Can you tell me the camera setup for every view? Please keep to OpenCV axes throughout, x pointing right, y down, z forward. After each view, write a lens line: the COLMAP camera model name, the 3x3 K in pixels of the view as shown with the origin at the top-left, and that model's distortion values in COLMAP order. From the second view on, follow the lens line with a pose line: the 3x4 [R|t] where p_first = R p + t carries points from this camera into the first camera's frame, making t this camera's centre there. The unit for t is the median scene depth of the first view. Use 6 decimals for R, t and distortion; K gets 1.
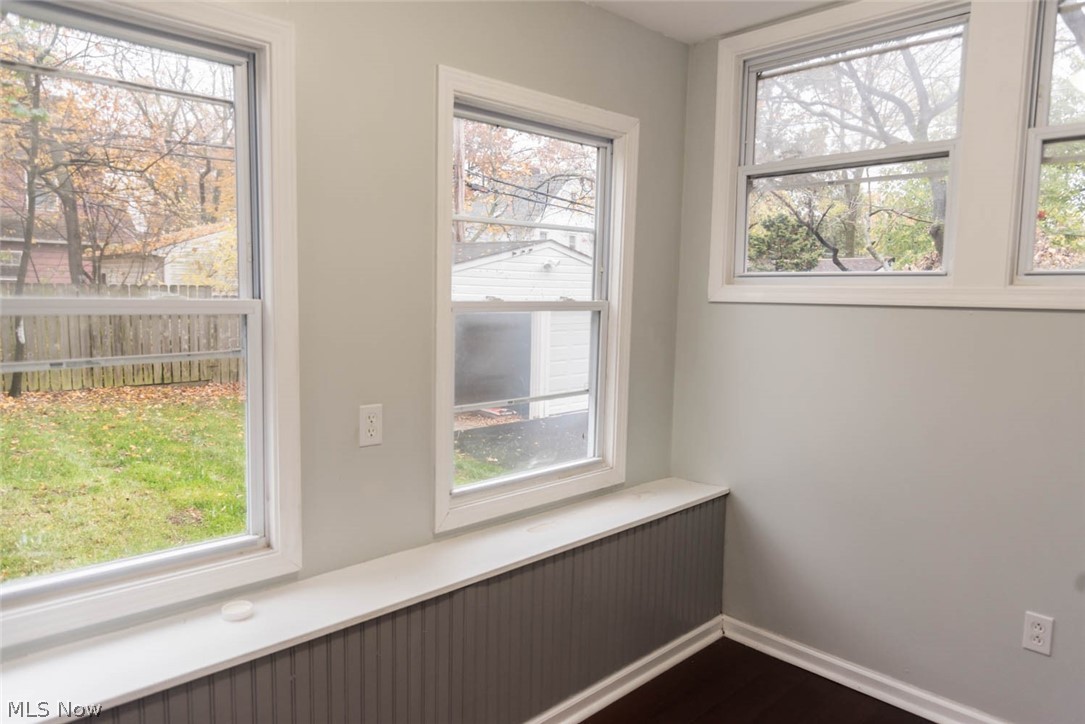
lens RADIAL K [[729.0, 0, 546.4], [0, 729.0, 365.7], [0, 0, 1]] dist [0.026128, -0.003587]
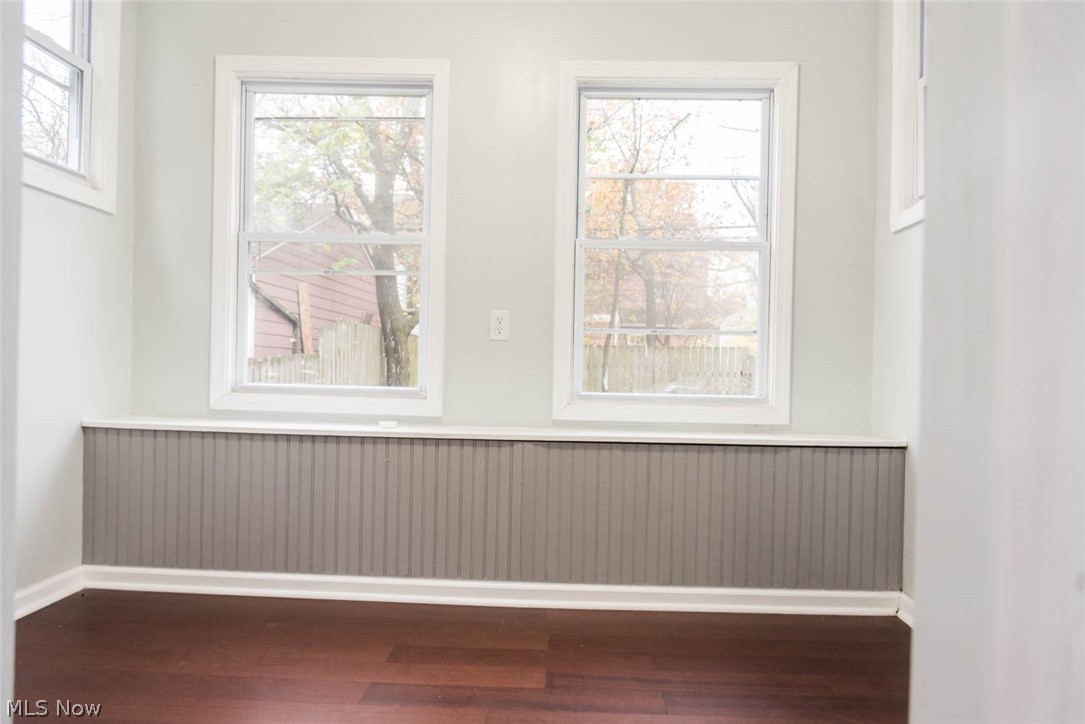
lens RADIAL K [[729.0, 0, 546.4], [0, 729.0, 365.7], [0, 0, 1]] dist [0.026128, -0.003587]
pose [[0.697729, -0.003255, -0.716354, 0.631639], [-0.085060, 0.992539, -0.087358, 0.210188], [0.711294, 0.121885, 0.692246, 0.091289]]
